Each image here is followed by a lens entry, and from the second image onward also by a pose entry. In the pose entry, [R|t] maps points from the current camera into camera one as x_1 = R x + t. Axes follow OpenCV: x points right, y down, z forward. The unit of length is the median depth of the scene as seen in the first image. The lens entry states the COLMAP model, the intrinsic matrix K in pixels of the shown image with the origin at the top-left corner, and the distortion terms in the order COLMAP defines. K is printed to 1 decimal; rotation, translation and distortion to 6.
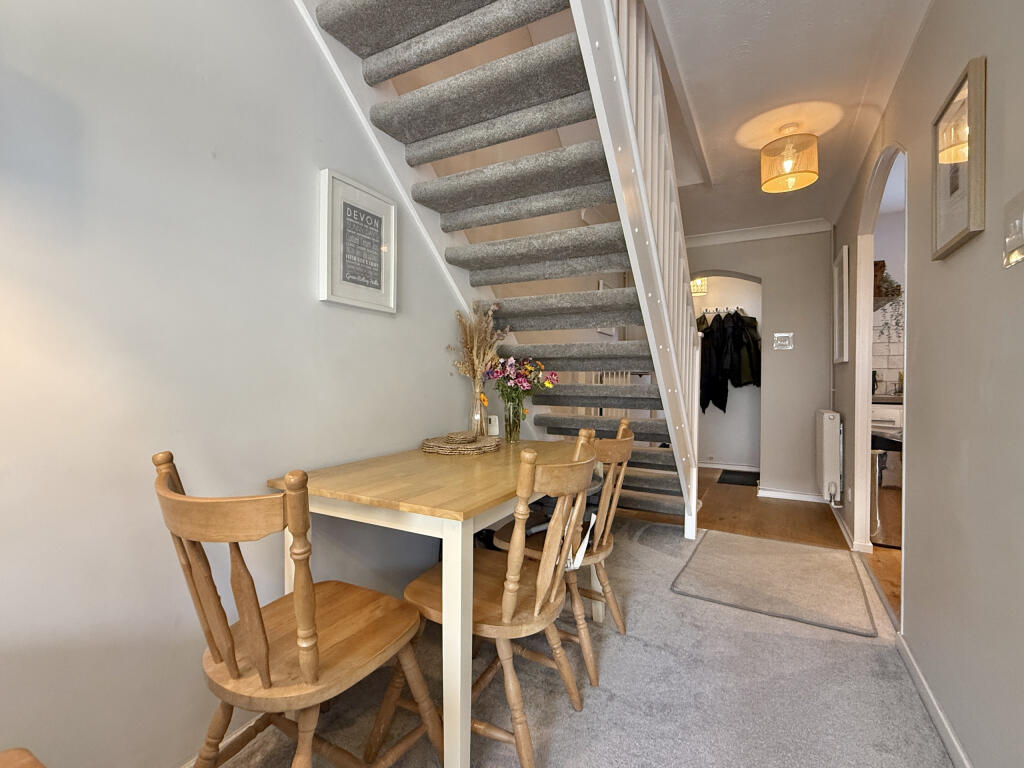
lens RADIAL K [[468.4, 0, 513.1], [0, 468.4, 380.8], [0, 0, 1]] dist [-0.002572, -0.000213]
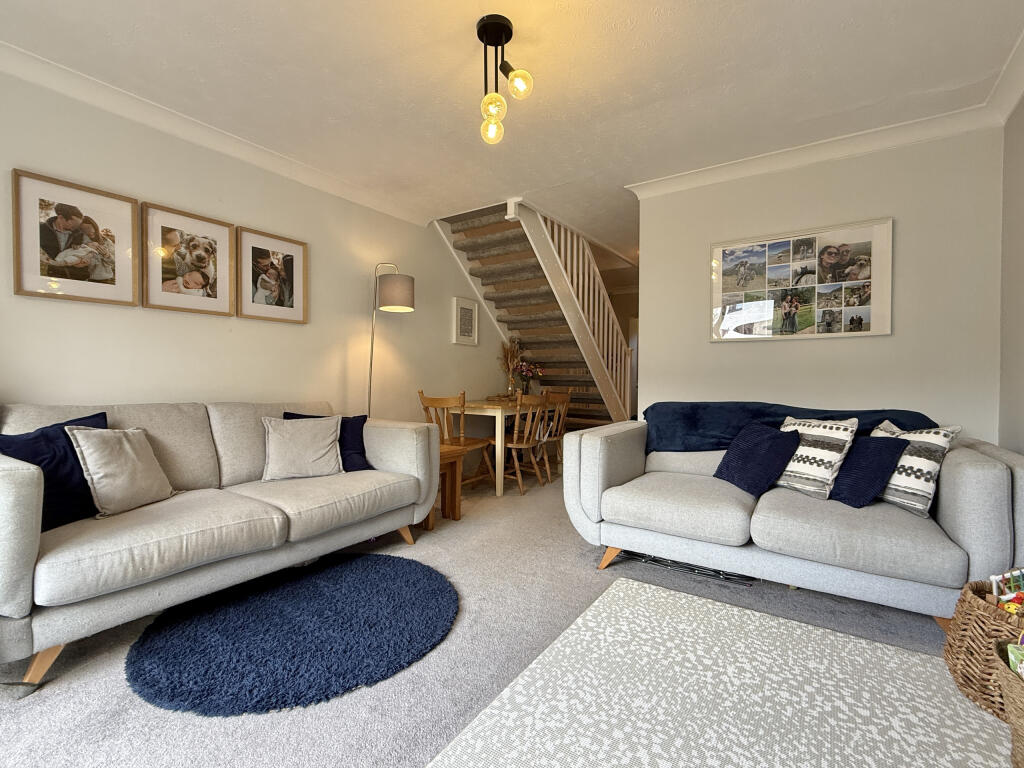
lens RADIAL K [[468.4, 0, 512.5], [0, 468.4, 382.2], [0, 0, 1]] dist [-0.002572, -0.000213]
pose [[0.994519, 0.007830, -0.104258, 0.219655], [-0.006667, 0.999912, 0.011496, 0.027087], [0.104339, -0.010738, 0.994484, -1.618854]]
